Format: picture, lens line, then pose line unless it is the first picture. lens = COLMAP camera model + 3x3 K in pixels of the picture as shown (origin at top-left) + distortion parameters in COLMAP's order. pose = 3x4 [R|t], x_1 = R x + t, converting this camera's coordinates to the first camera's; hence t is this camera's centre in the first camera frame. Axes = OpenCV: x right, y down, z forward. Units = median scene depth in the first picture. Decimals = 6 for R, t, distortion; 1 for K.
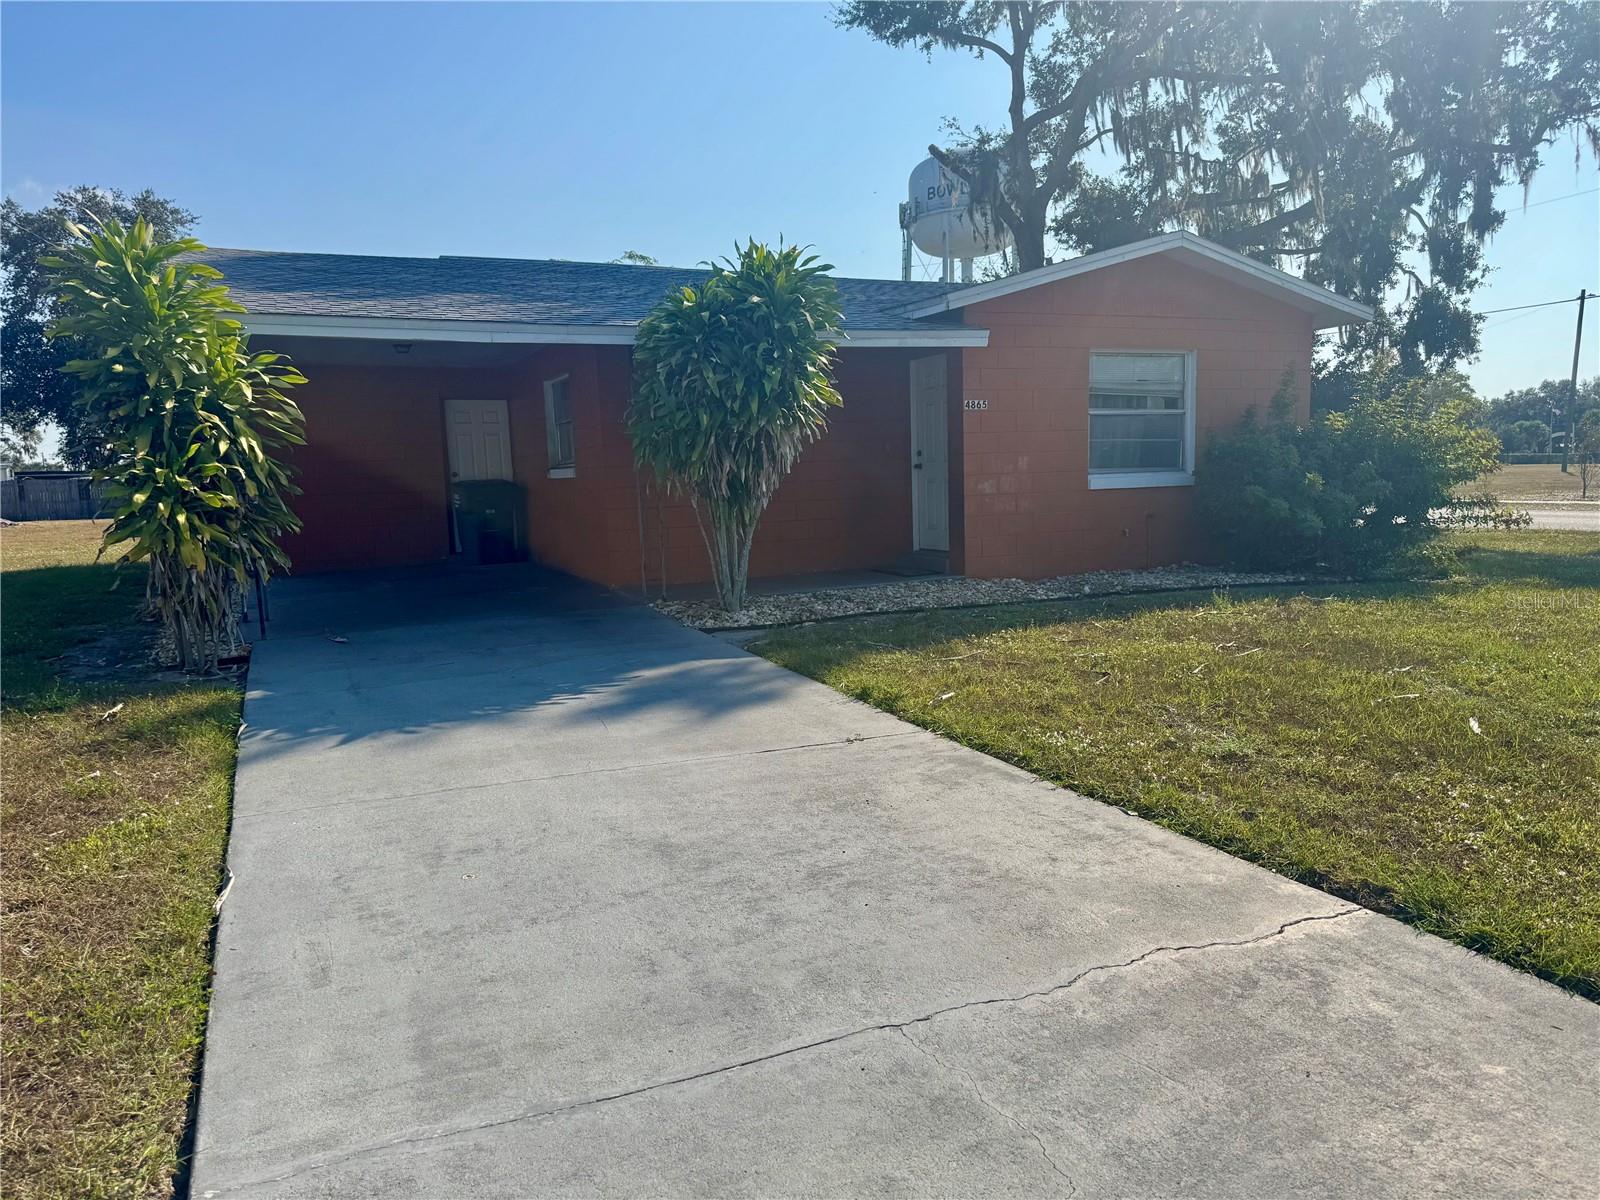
lens RADIAL K [[1180.8, 0, 801.0], [0, 1180.8, 601.5], [0, 0, 1]] dist [0.062462, -0.009173]
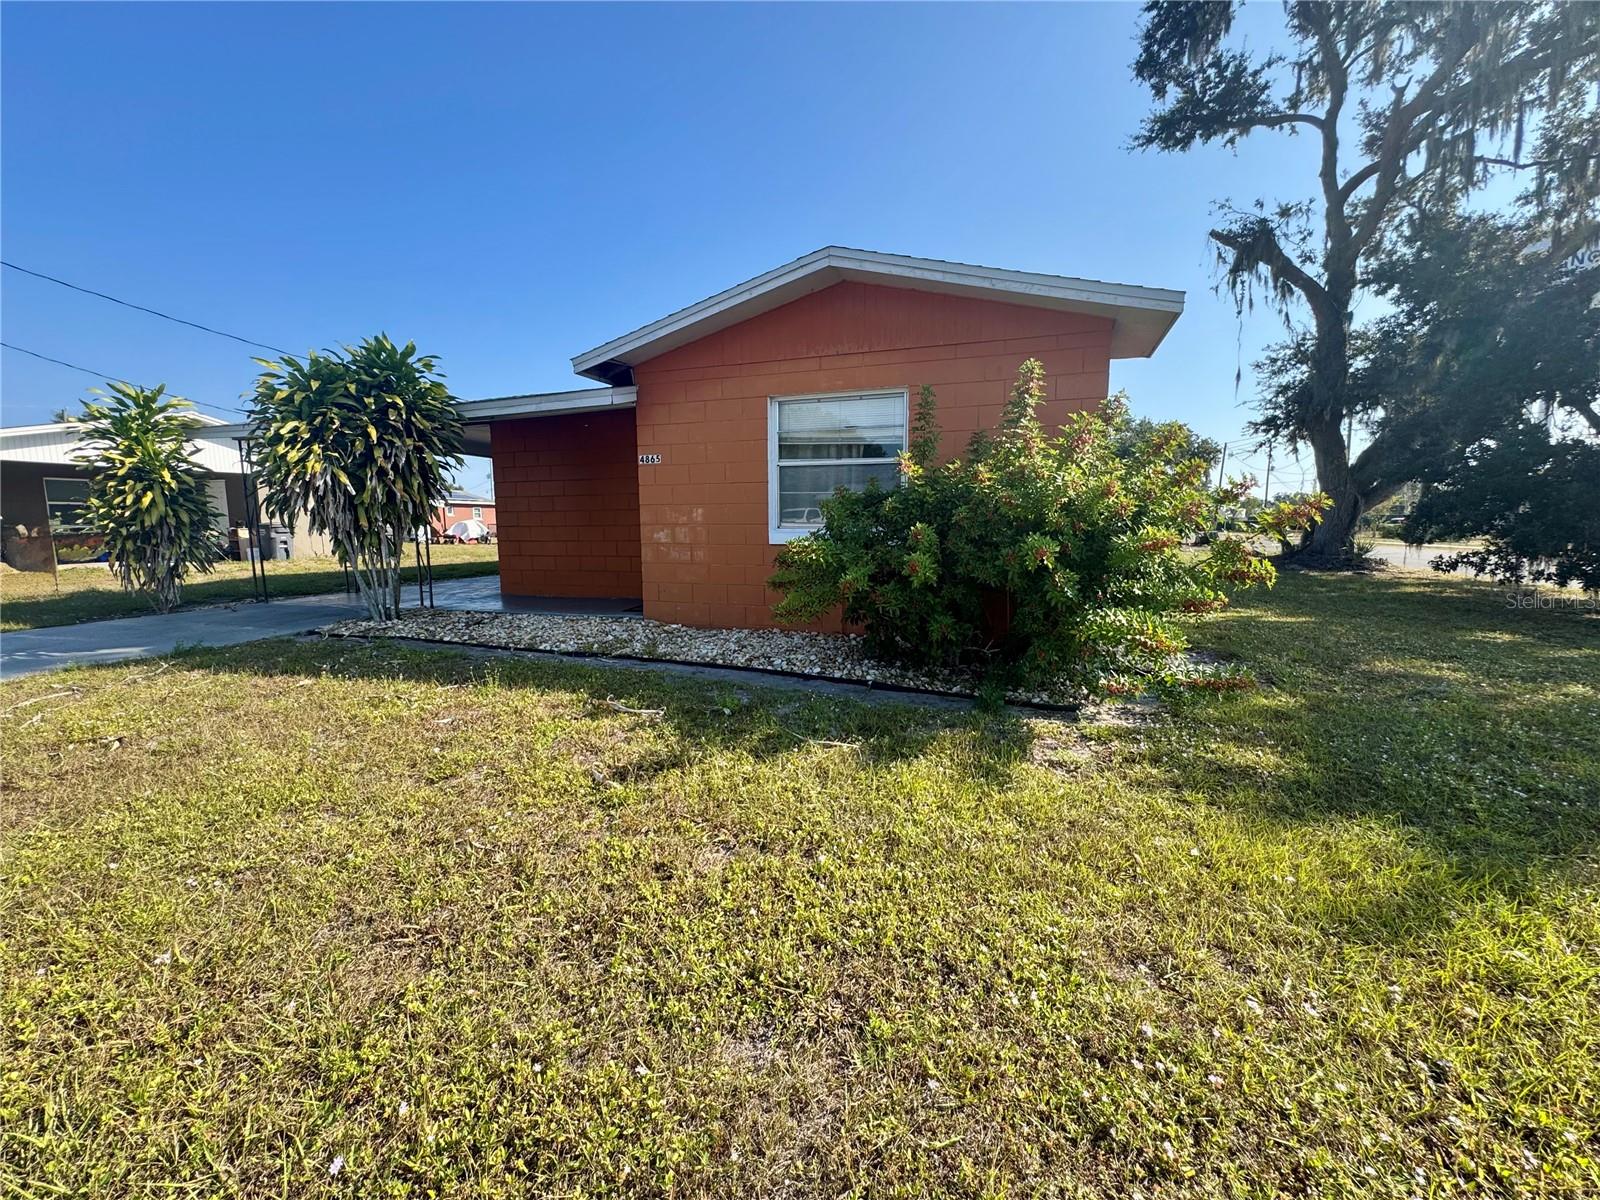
lens RADIAL K [[645.0, 0, 793.8], [0, 645.0, 599.4], [0, 0, 1]] dist [0.002457, 0.001790]
pose [[0.709755, 0.118328, -0.694440, 0.599453], [-0.098537, 0.992776, 0.068452, -0.084359], [0.697523, 0.019844, 0.716287, 0.611495]]
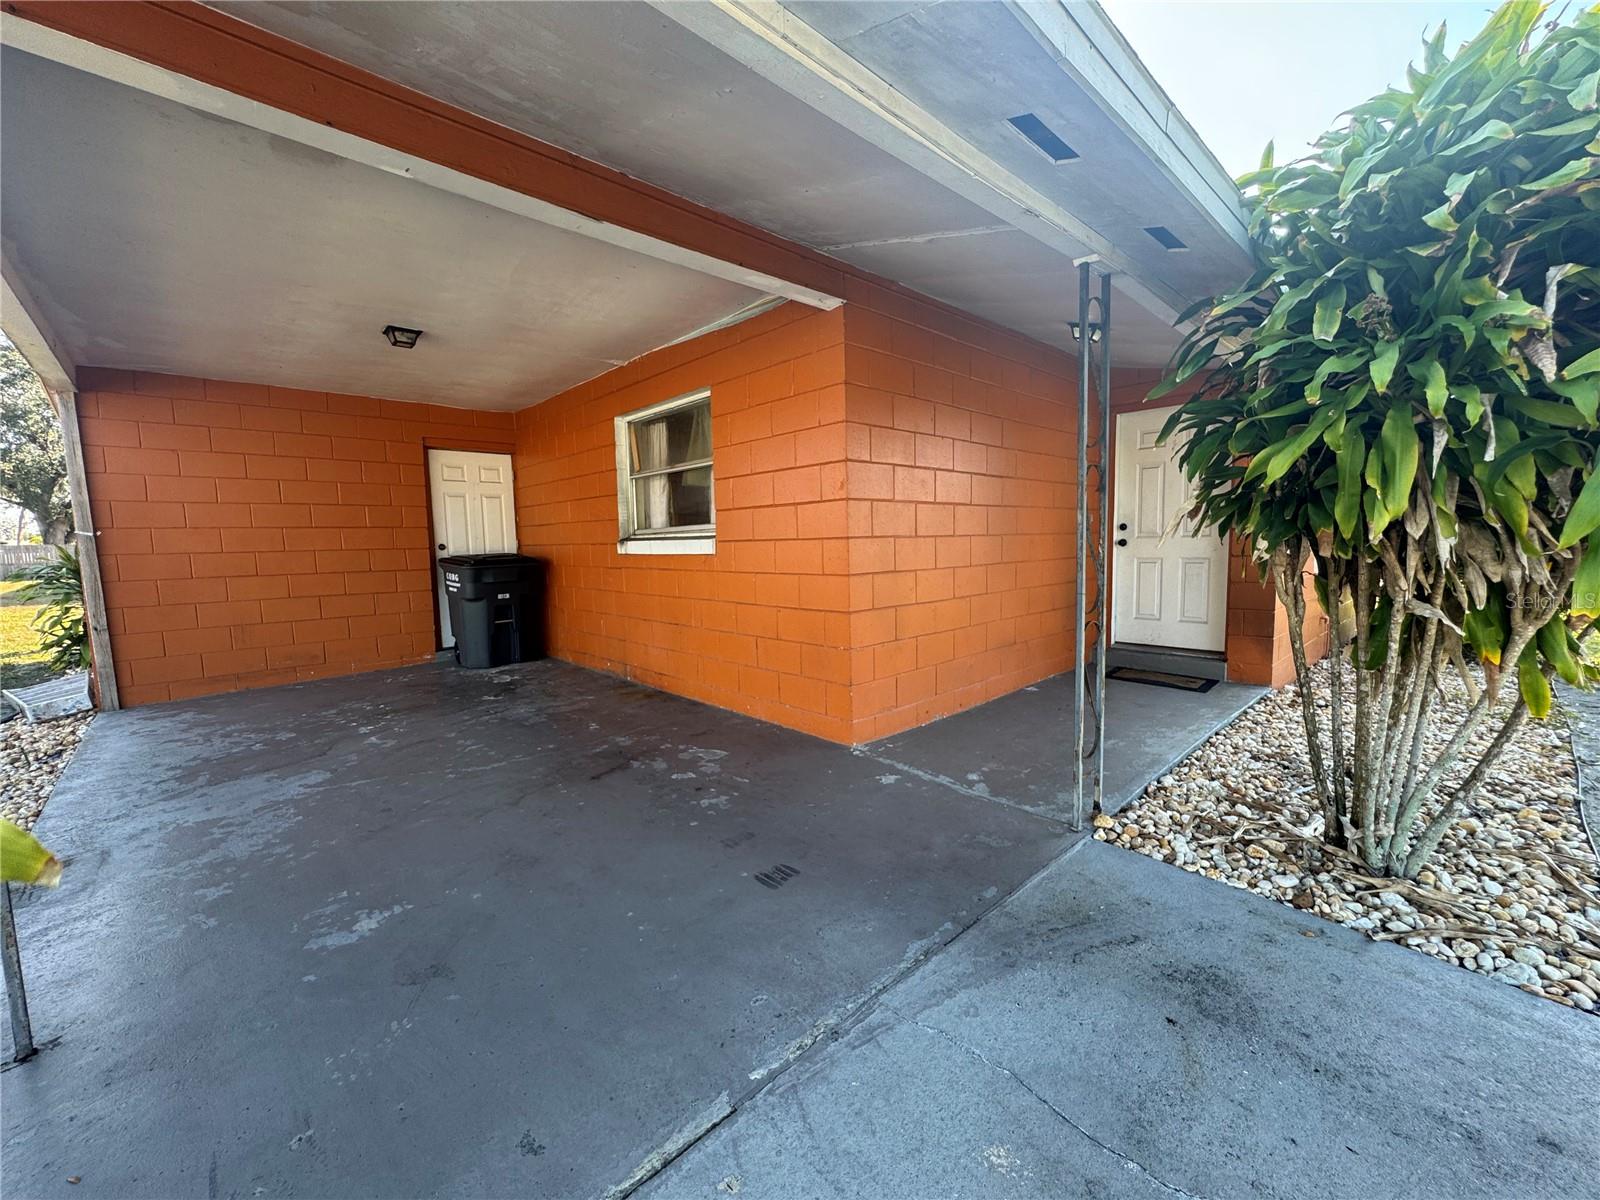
lens RADIAL K [[645.0, 0, 800.9], [0, 645.0, 603.6], [0, 0, 1]] dist [0.002457, 0.001790]
pose [[0.943754, -0.021588, 0.329944, -0.259350], [0.027049, 0.999562, -0.011970, -0.072715], [-0.329541, 0.020221, 0.943925, 0.651598]]
